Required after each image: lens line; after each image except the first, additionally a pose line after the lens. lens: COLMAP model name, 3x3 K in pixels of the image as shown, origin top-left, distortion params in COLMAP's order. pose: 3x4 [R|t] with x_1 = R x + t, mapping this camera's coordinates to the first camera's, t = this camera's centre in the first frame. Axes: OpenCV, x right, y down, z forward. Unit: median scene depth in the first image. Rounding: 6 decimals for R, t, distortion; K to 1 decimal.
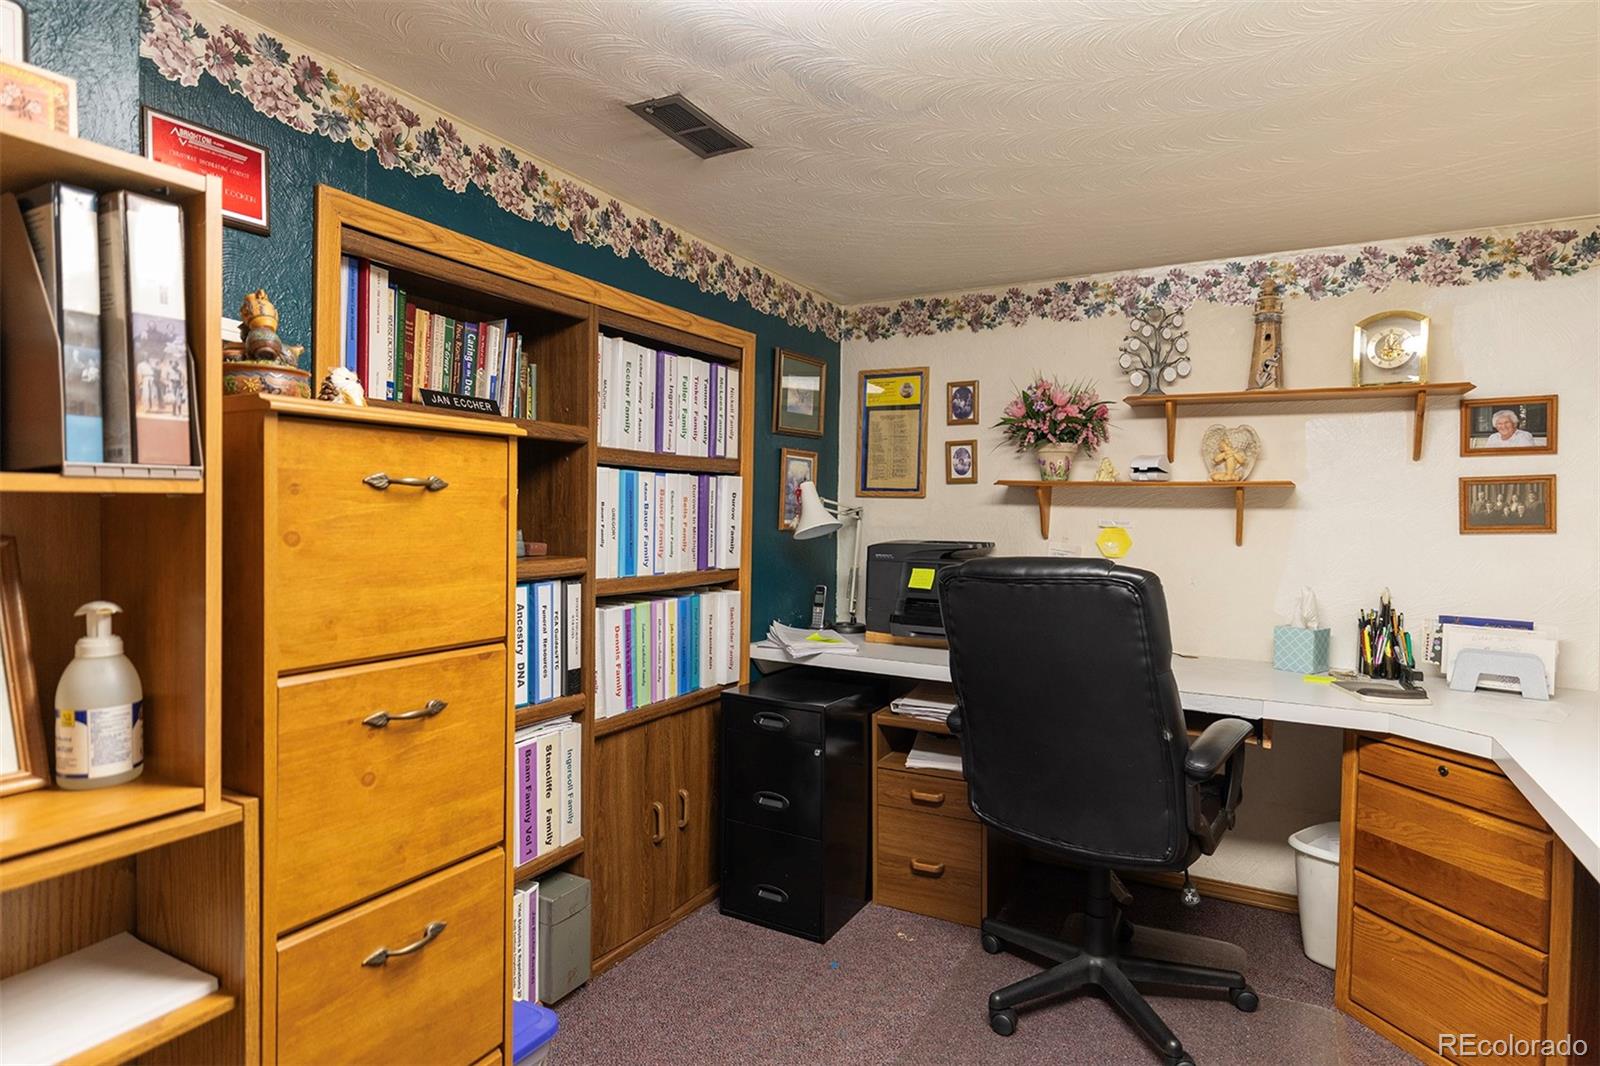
lens RADIAL K [[874.7, 0, 812.4], [0, 874.7, 537.4], [0, 0, 1]] dist [0.002410, -0.000165]
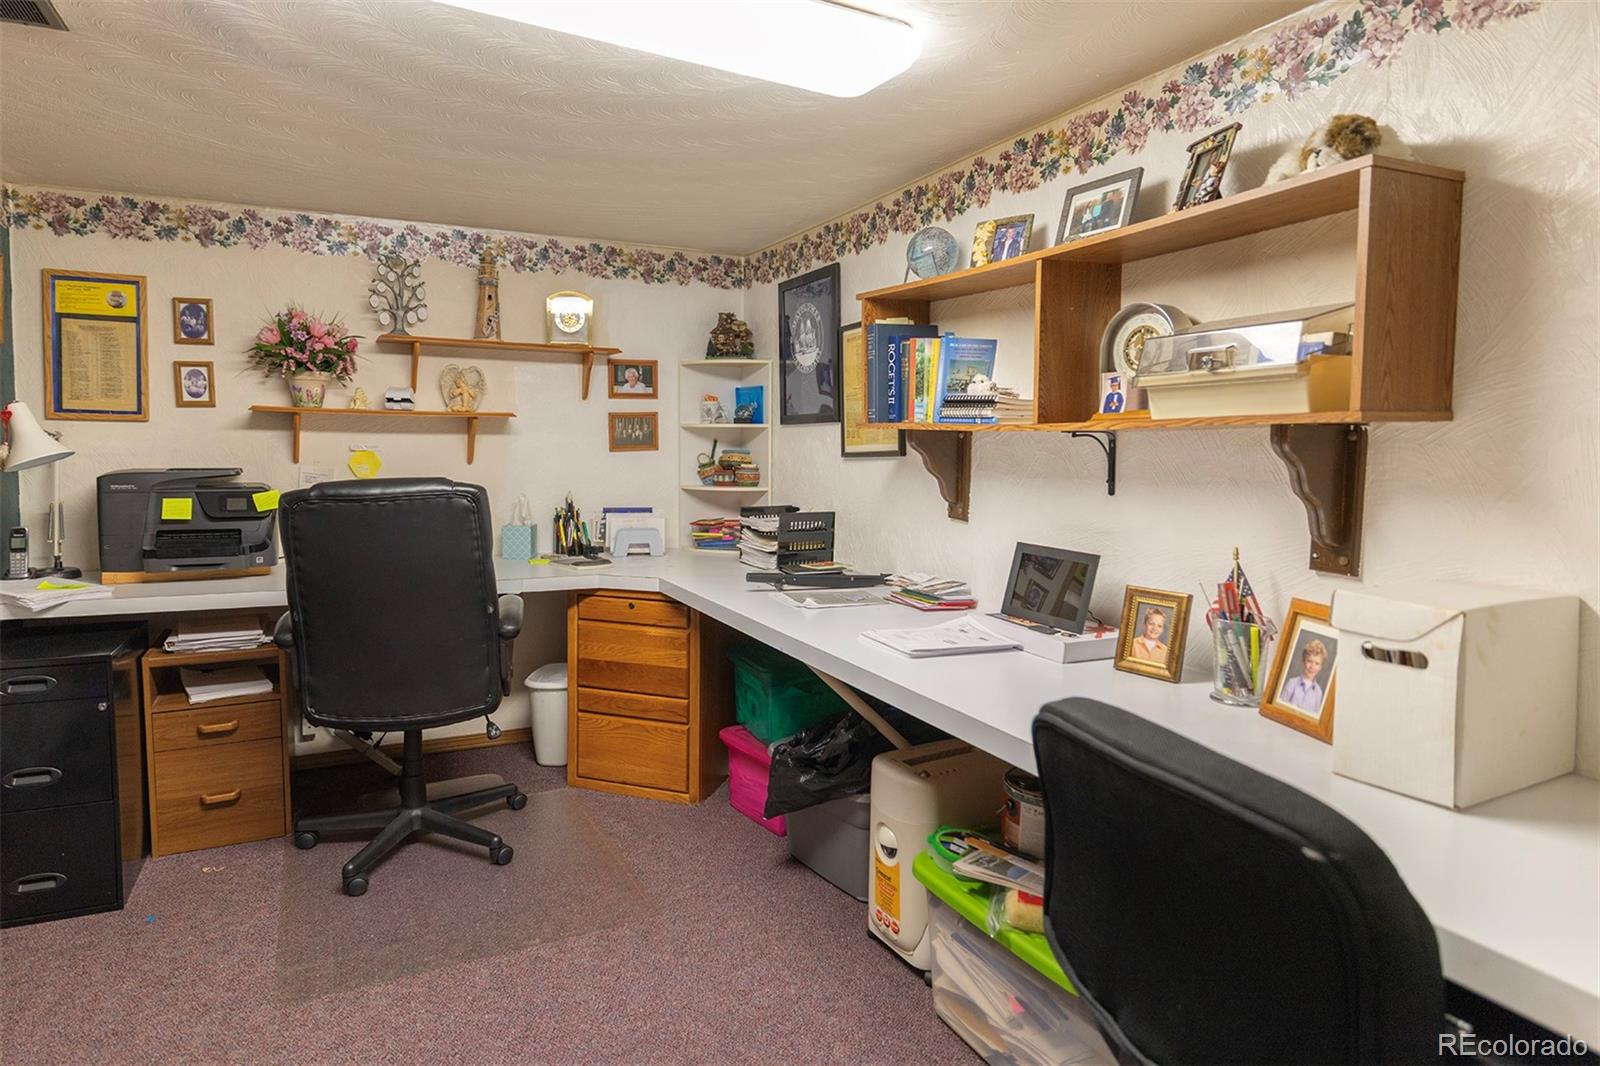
lens RADIAL K [[874.7, 0, 786.4], [0, 874.7, 523.6], [0, 0, 1]] dist [0.002410, -0.000165]
pose [[0.580090, -0.084523, 0.810155, -0.276141], [0.021739, 0.995854, 0.088331, -0.006582], [-0.814262, -0.033628, 0.579522, -0.087211]]
